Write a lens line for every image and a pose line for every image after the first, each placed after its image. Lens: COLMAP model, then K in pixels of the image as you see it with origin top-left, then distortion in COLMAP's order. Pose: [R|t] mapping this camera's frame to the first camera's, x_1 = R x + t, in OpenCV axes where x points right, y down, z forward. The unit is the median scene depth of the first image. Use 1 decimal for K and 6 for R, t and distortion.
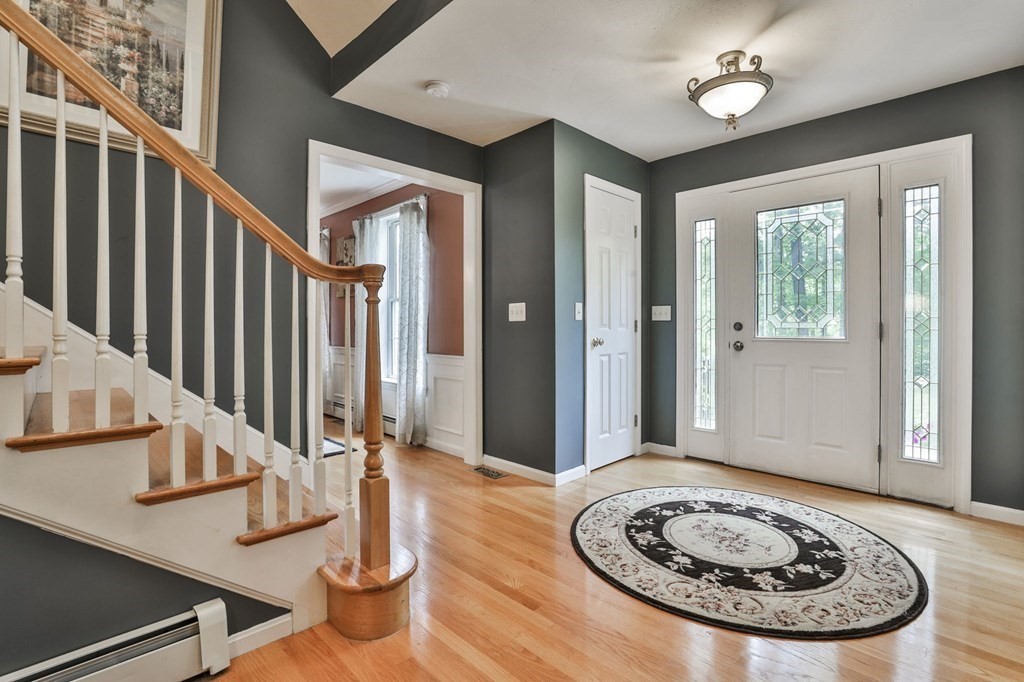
lens RADIAL K [[497.0, 0, 519.2], [0, 497.0, 321.6], [0, 0, 1]] dist [-0.036823, 0.012911]
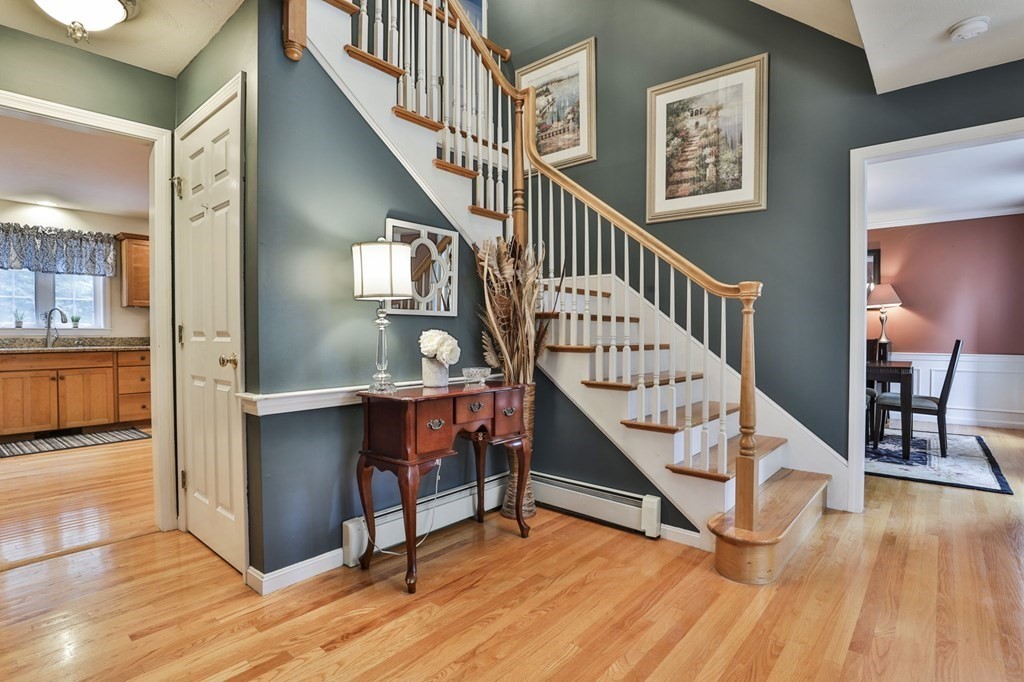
lens RADIAL K [[491.1, 0, 491.8], [0, 491.1, 335.7], [0, 0, 1]] dist [-0.023146, 0.001182]
pose [[0.042142, 0.004733, -0.999100, 0.682466], [0.004153, 0.999979, 0.004913, 0.011203], [0.999103, -0.004357, 0.042121, 0.258994]]
